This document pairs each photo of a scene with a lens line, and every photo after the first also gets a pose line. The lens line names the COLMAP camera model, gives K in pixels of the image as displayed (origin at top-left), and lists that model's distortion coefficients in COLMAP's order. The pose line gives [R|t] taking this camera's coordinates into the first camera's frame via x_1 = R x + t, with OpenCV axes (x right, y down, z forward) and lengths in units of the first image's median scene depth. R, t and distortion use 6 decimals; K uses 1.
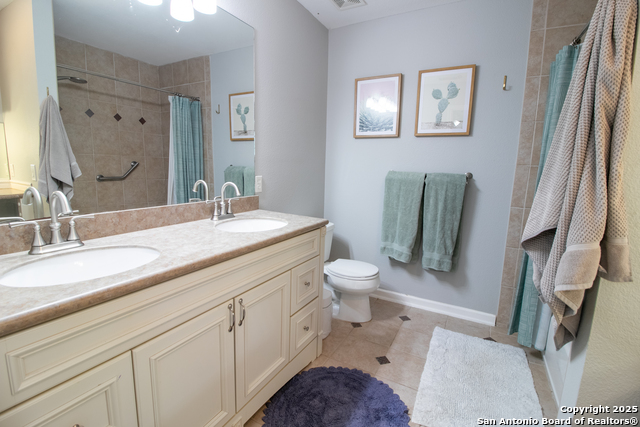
lens RADIAL K [[305.6, 0, 319.4], [0, 305.6, 209.1], [0, 0, 1]] dist [0.002711, -0.013271]
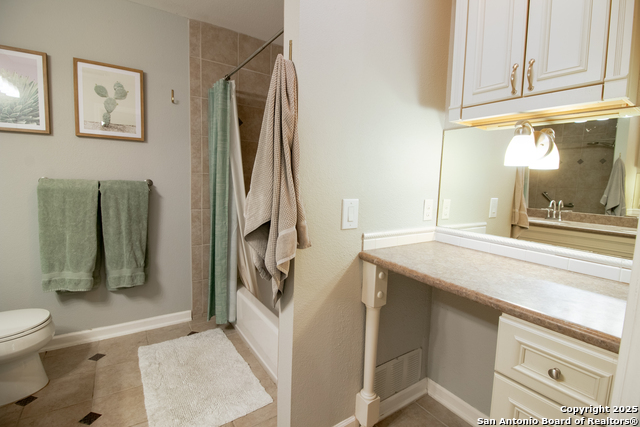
lens RADIAL K [[305.6, 0, 319.4], [0, 305.6, 209.1], [0, 0, 1]] dist [0.002711, -0.013271]
pose [[0.447117, -0.097544, 0.889141, -0.149244], [0.110023, 0.992485, 0.053556, -0.016858], [-0.887683, 0.073880, 0.454490, 0.070817]]
